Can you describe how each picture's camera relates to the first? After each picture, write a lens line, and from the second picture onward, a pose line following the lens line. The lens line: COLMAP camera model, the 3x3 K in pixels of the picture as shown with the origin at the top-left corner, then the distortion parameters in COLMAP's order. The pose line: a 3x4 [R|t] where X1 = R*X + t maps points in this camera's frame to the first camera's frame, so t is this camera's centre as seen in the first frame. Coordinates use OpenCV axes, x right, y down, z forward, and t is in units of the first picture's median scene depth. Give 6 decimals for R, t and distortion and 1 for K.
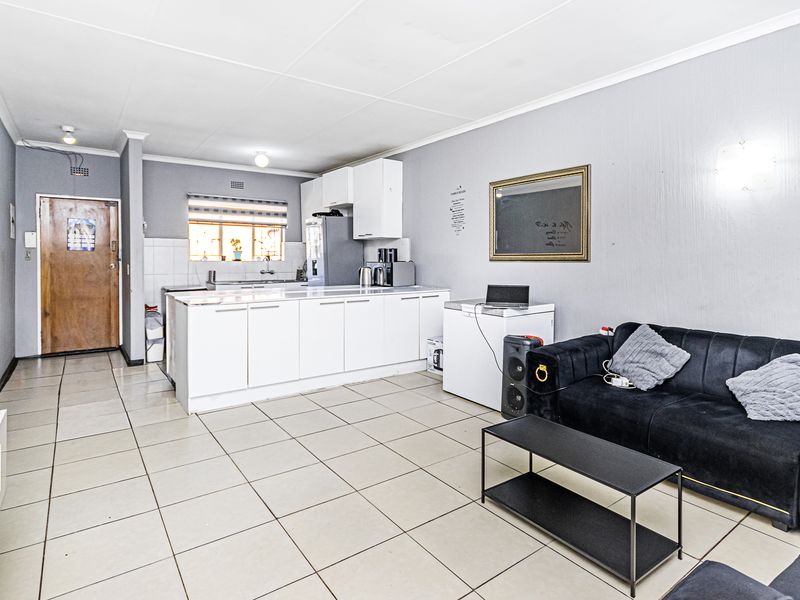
lens RADIAL K [[459.4, 0, 388.1], [0, 459.4, 258.5], [0, 0, 1]] dist [0.037736, -0.002595]
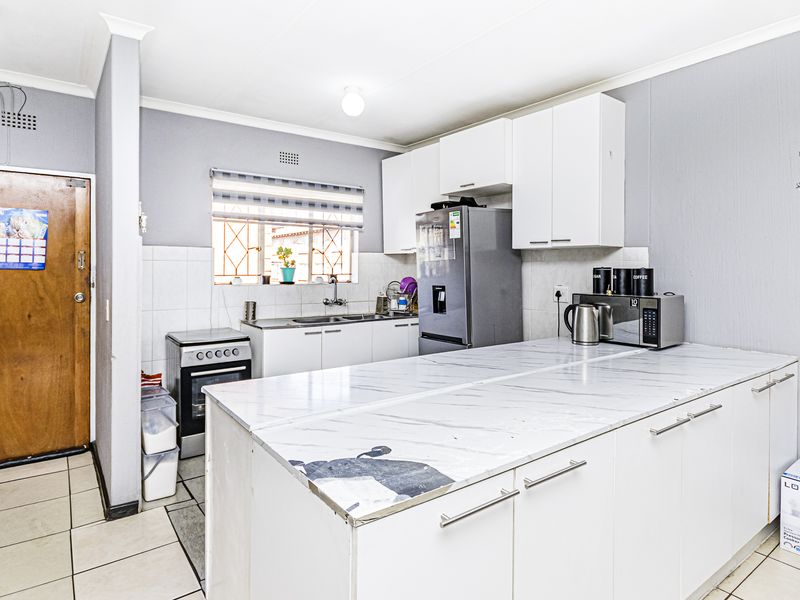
lens RADIAL K [[485.8, 0, 385.3], [0, 485.8, 262.3], [0, 0, 1]] dist [0.020517, -0.002284]
pose [[0.999932, 0.004919, 0.010572, -0.233722], [-0.004791, 0.999915, -0.012165, -0.018170], [-0.010631, 0.012114, 0.999870, 0.412444]]
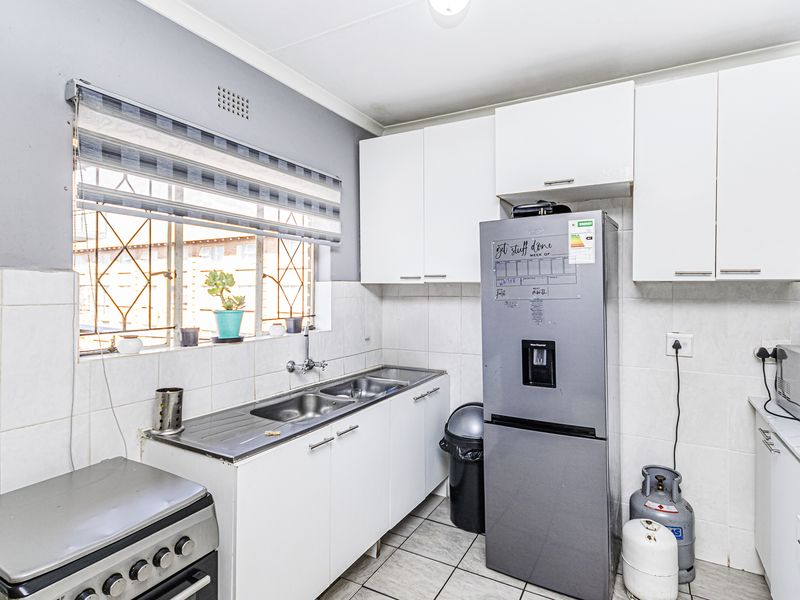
lens RADIAL K [[459.4, 0, 403.7], [0, 459.4, 282.0], [0, 0, 1]] dist [0.037736, -0.002595]
pose [[0.894982, 0.012288, 0.445933, -0.409476], [-0.003742, 0.999792, -0.020038, -0.033506], [-0.446087, 0.016265, 0.894842, 0.748149]]
